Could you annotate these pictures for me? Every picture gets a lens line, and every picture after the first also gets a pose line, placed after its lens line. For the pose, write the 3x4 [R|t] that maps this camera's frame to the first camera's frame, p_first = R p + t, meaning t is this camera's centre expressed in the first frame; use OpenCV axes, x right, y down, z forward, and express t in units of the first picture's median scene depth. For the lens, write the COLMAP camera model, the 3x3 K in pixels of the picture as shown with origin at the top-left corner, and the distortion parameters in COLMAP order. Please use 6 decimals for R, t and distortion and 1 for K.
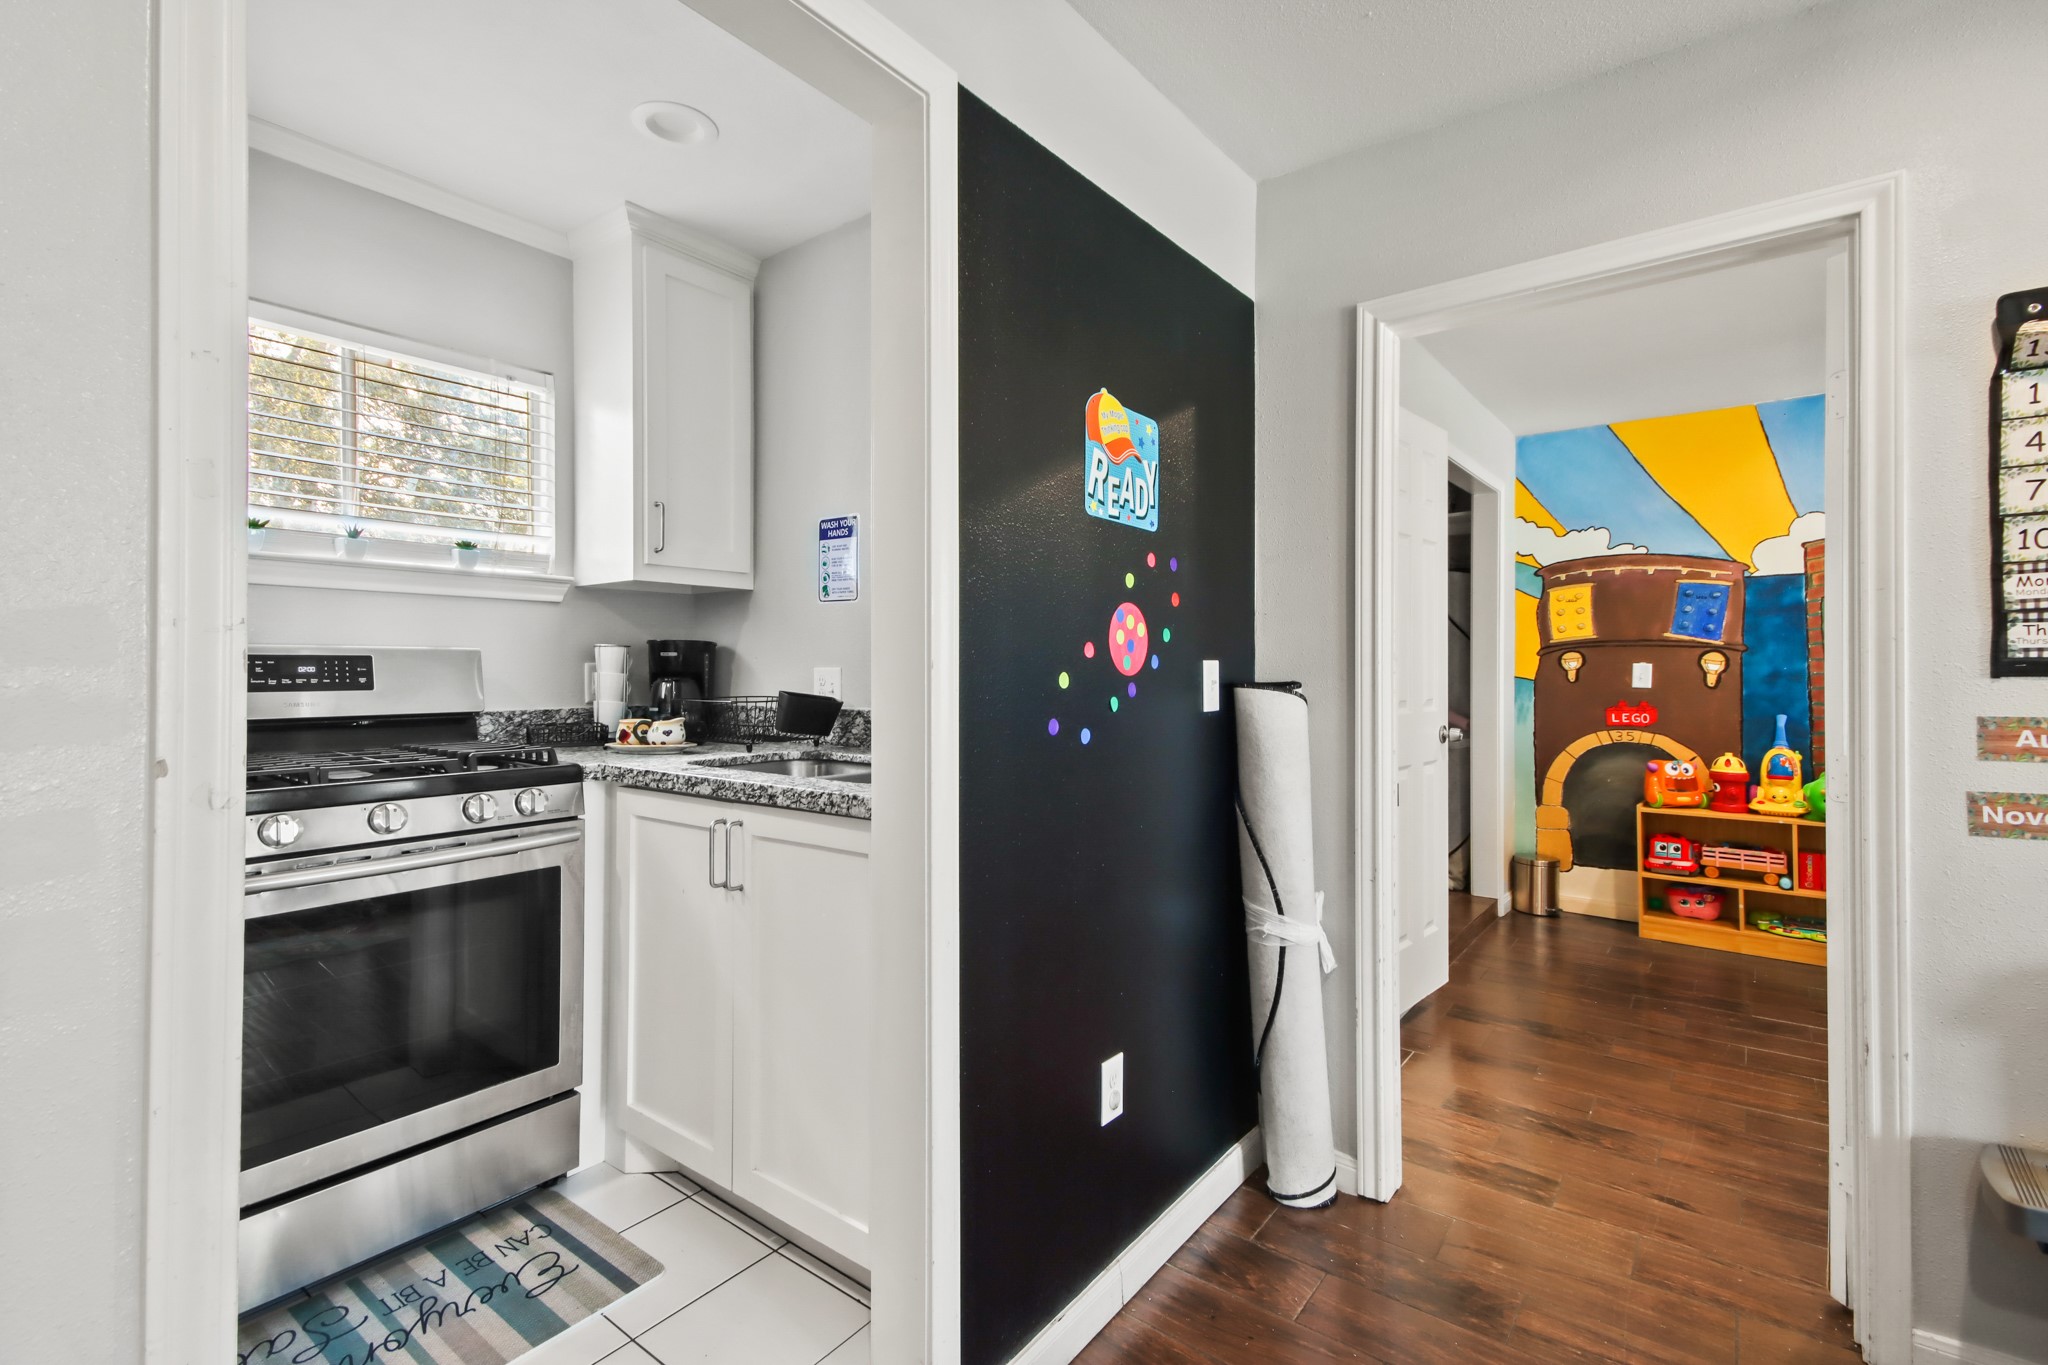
lens RADIAL K [[929.3, 0, 1024.0], [0, 929.3, 682.5], [0, 0, 1]] dist [0.000204, 0.000176]
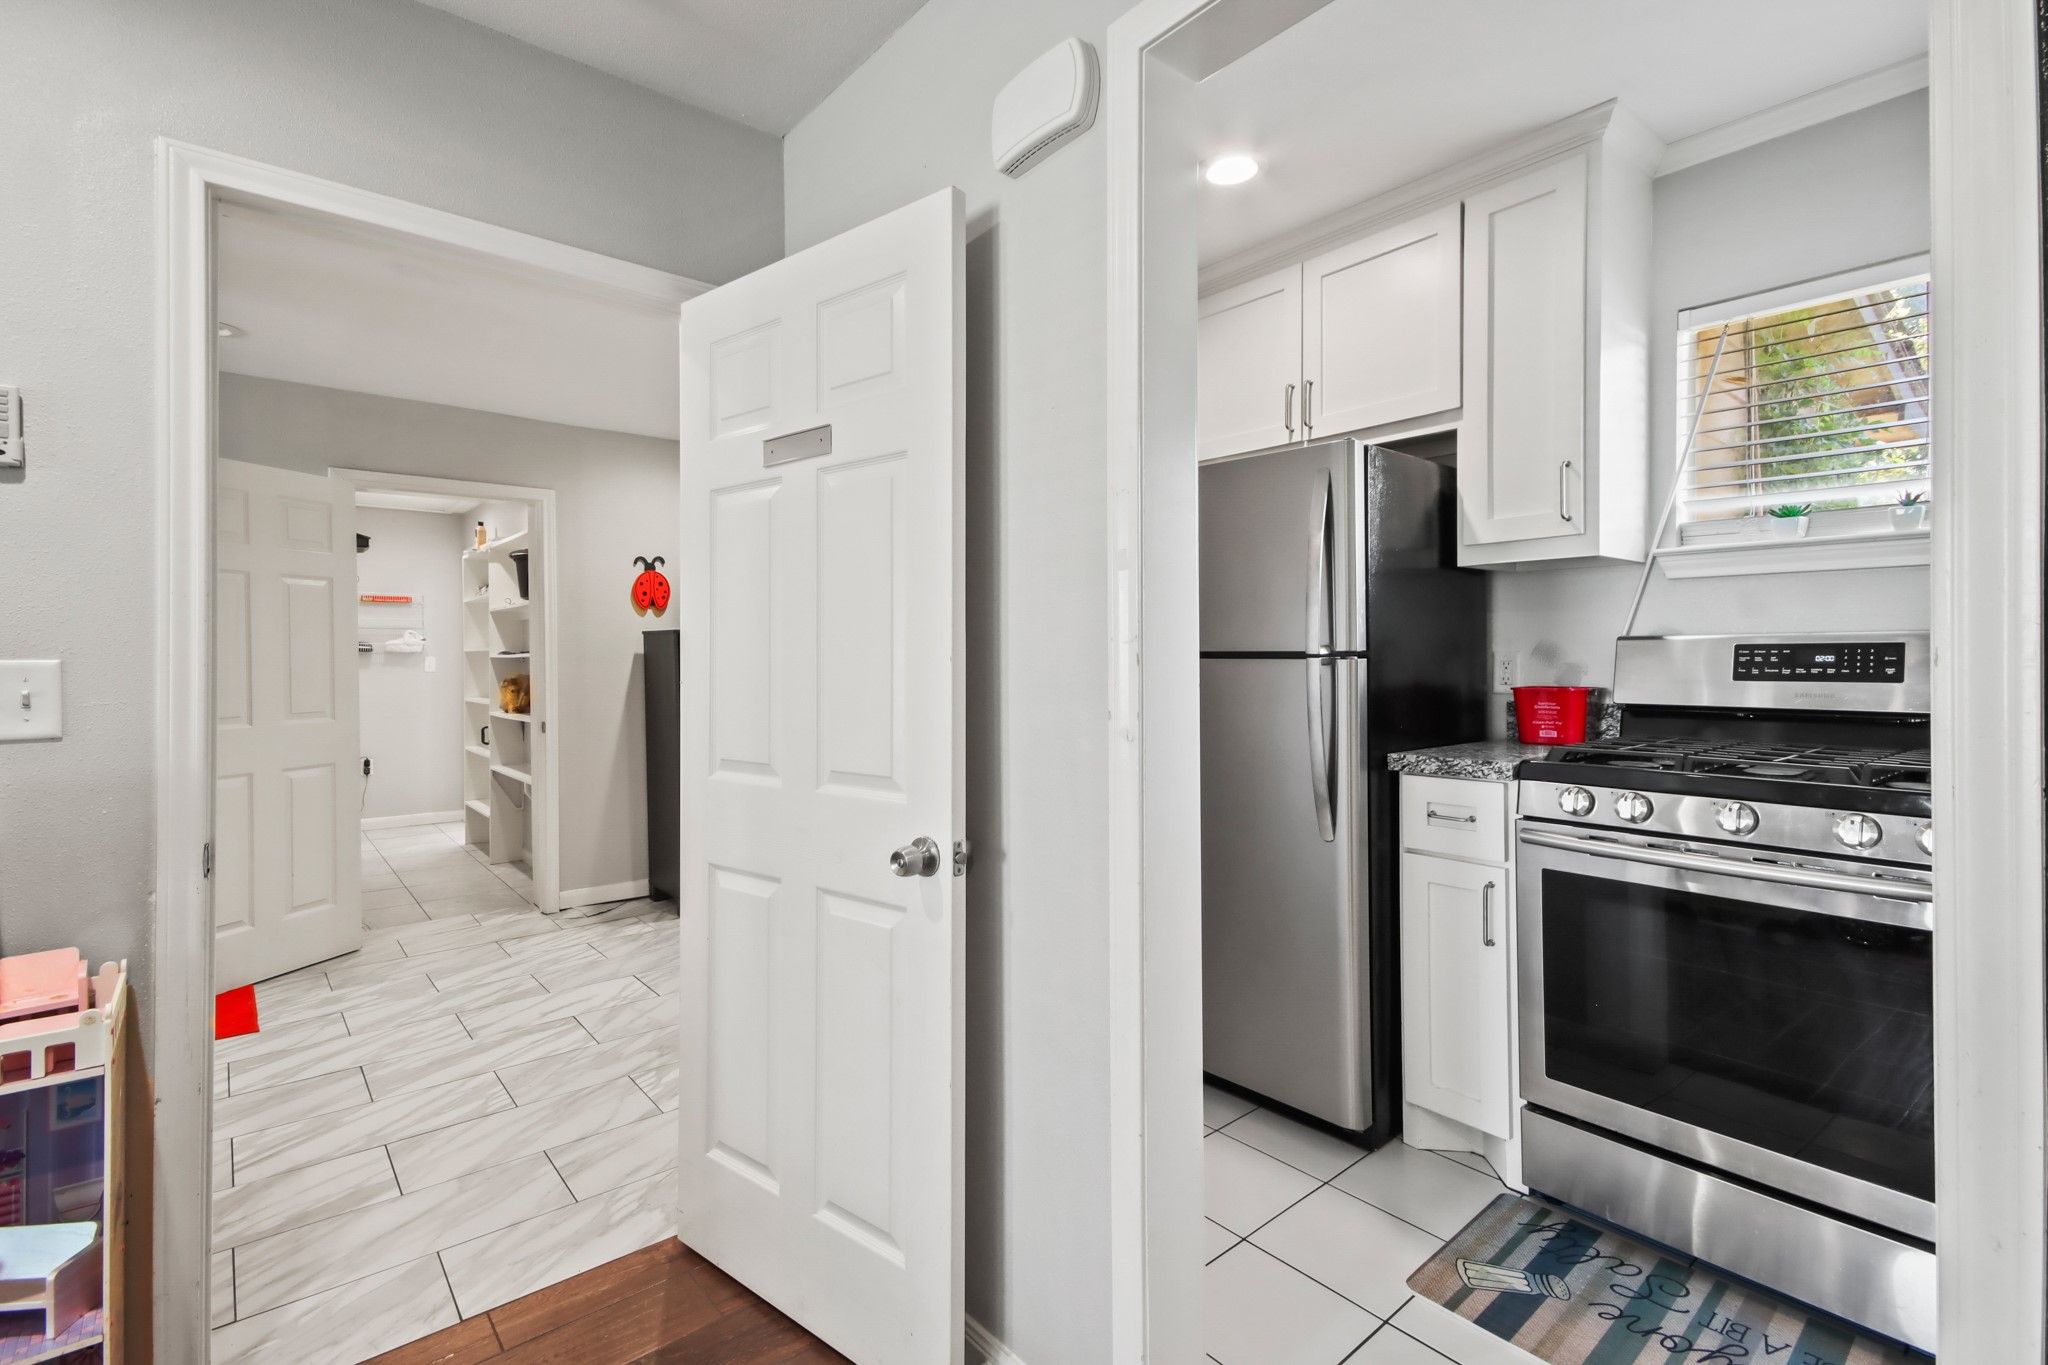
lens RADIAL K [[929.3, 0, 1024.0], [0, 929.3, 682.5], [0, 0, 1]] dist [0.000204, 0.000176]
pose [[-0.220790, 0.024392, -0.975016, 0.343166], [-0.013346, 0.999518, 0.028027, -0.005756], [0.975230, 0.019200, -0.220359, 0.441065]]
